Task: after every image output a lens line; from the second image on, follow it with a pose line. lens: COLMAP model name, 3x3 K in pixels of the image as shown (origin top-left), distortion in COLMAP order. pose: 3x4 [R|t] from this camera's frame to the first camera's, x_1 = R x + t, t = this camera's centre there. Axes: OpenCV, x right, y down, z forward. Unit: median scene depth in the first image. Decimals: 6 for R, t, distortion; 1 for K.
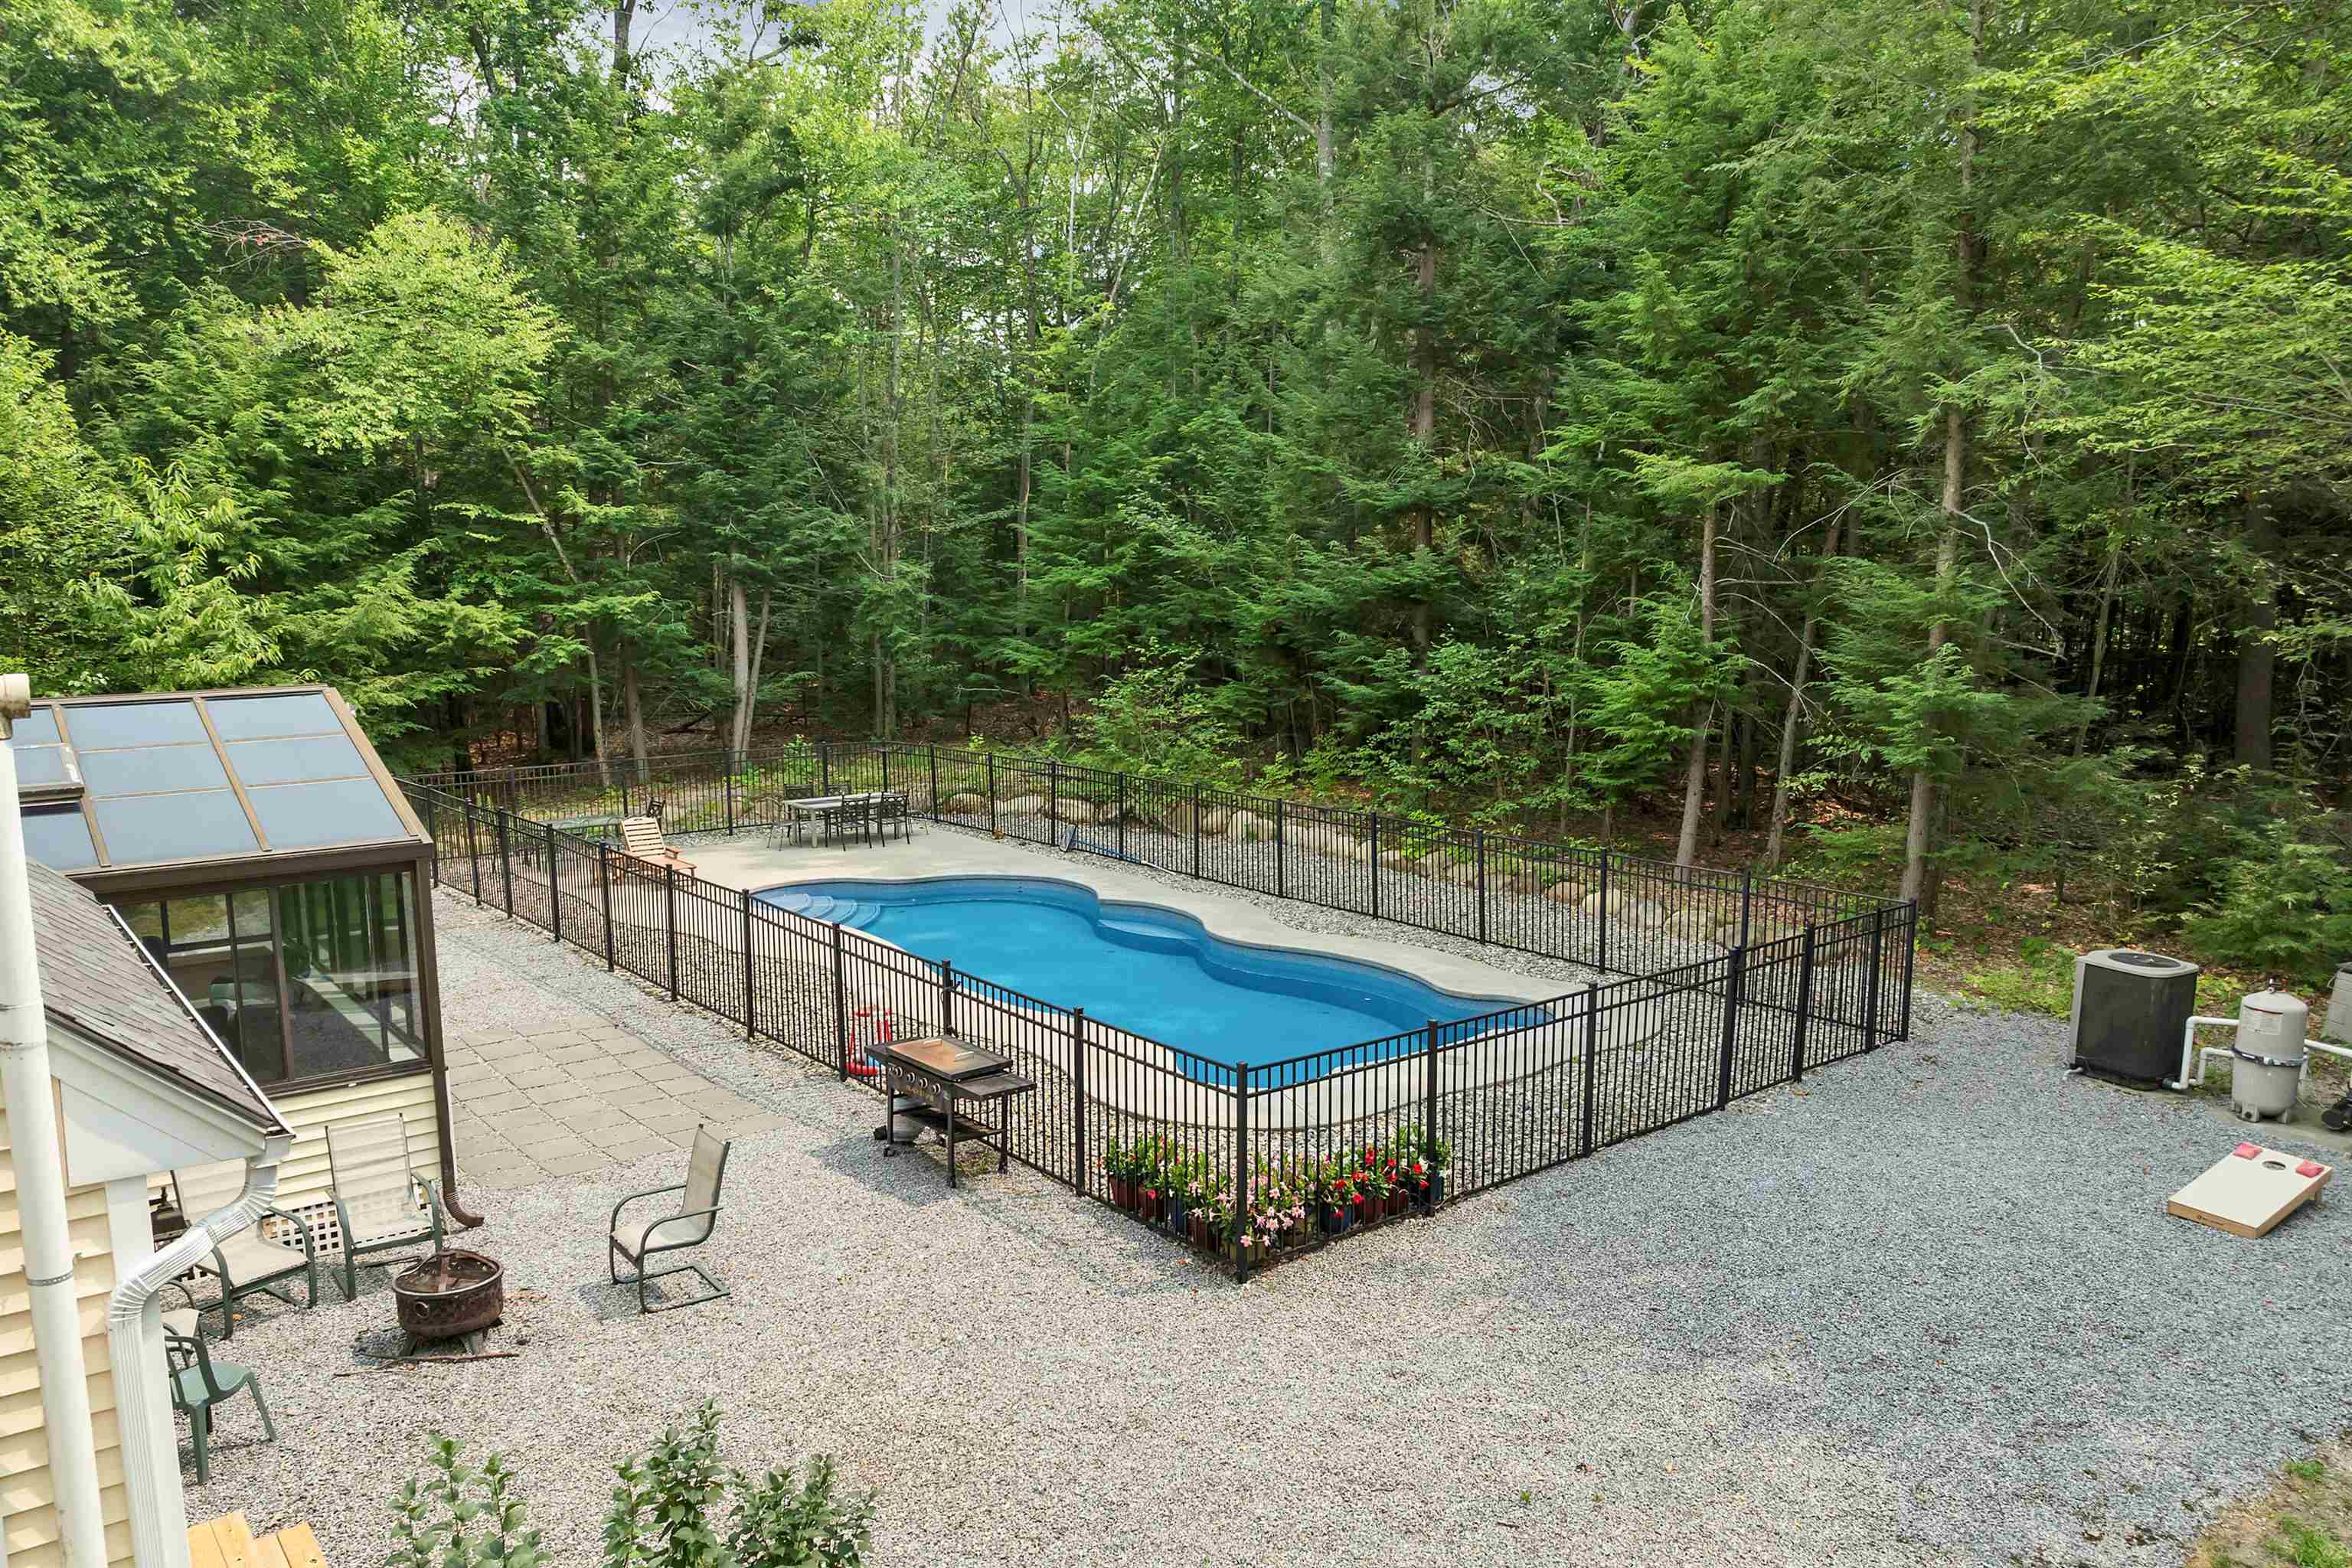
lens RADIAL K [[1722.8, 0, 1168.1], [0, 1722.8, 846.1], [0, 0, 1]] dist [-0.005566, -0.001660]
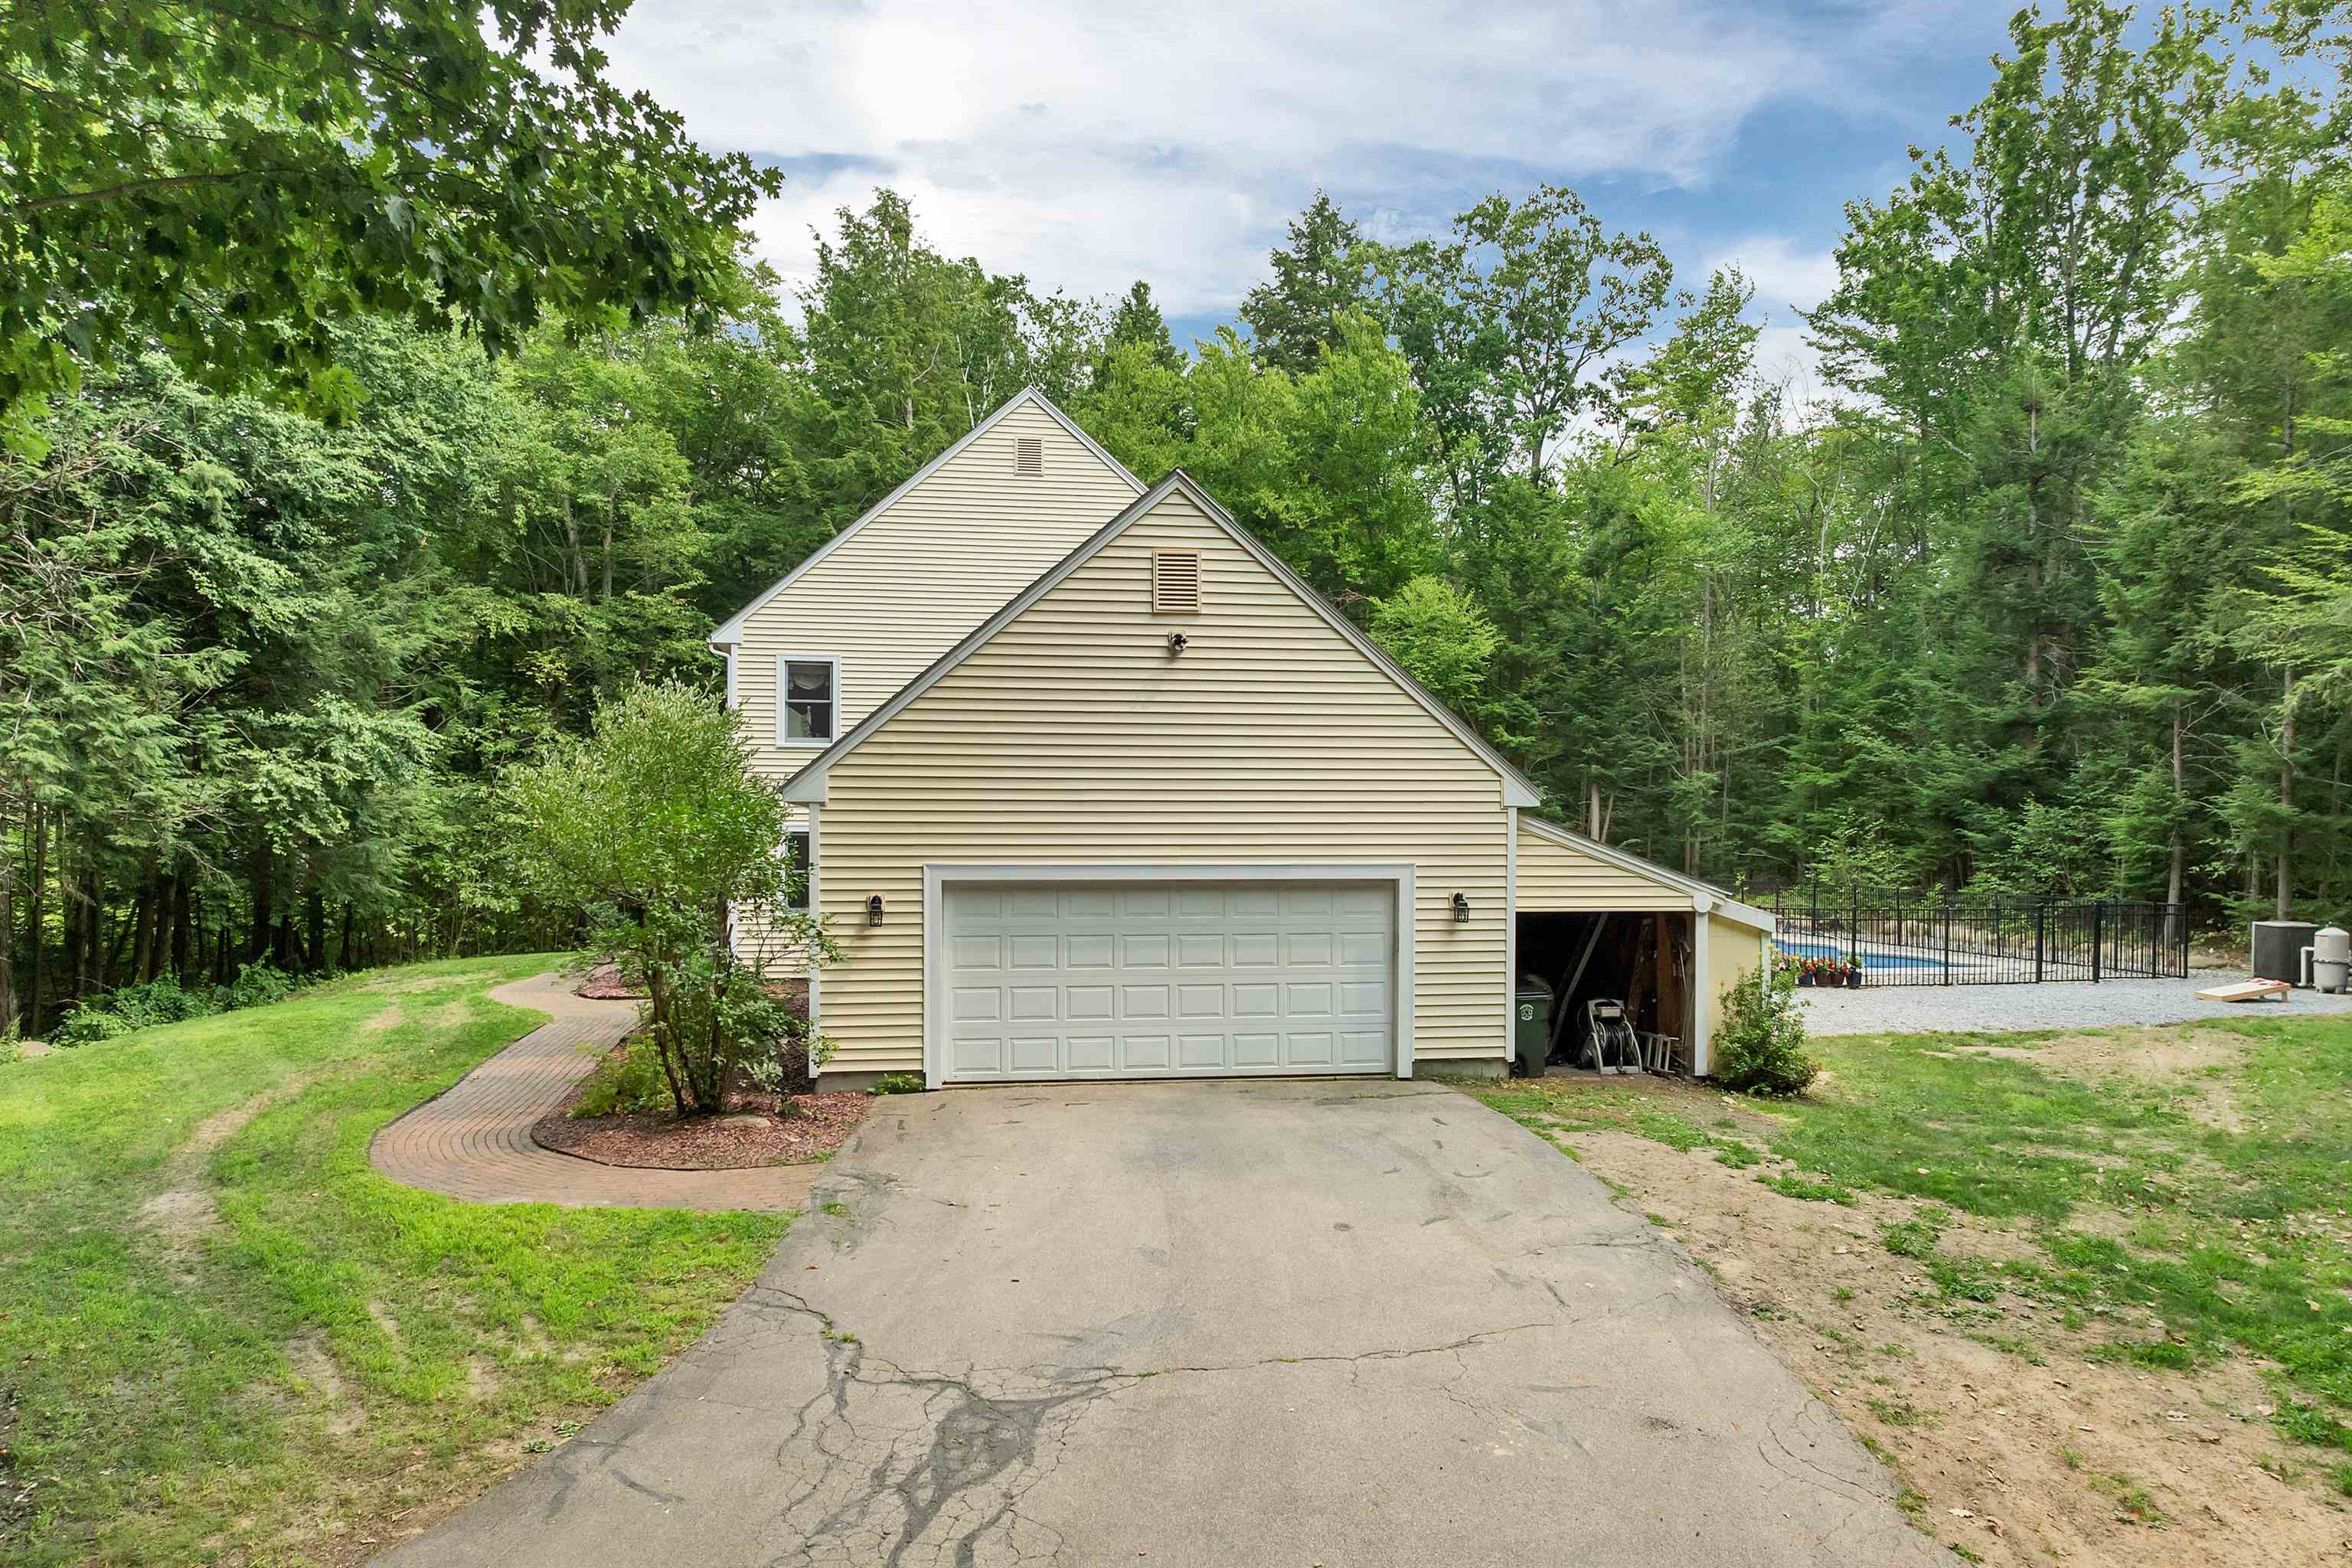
lens RADIAL K [[1727.2, 0, 1175.4], [0, 1727.2, 839.9], [0, 0, 1]] dist [-0.045634, -0.002675]
pose [[0.881719, 0.003287, -0.471763, 0.173535], [-0.079088, 0.986854, -0.140938, 0.165386], [0.465098, 0.161578, 0.870389, -0.608930]]
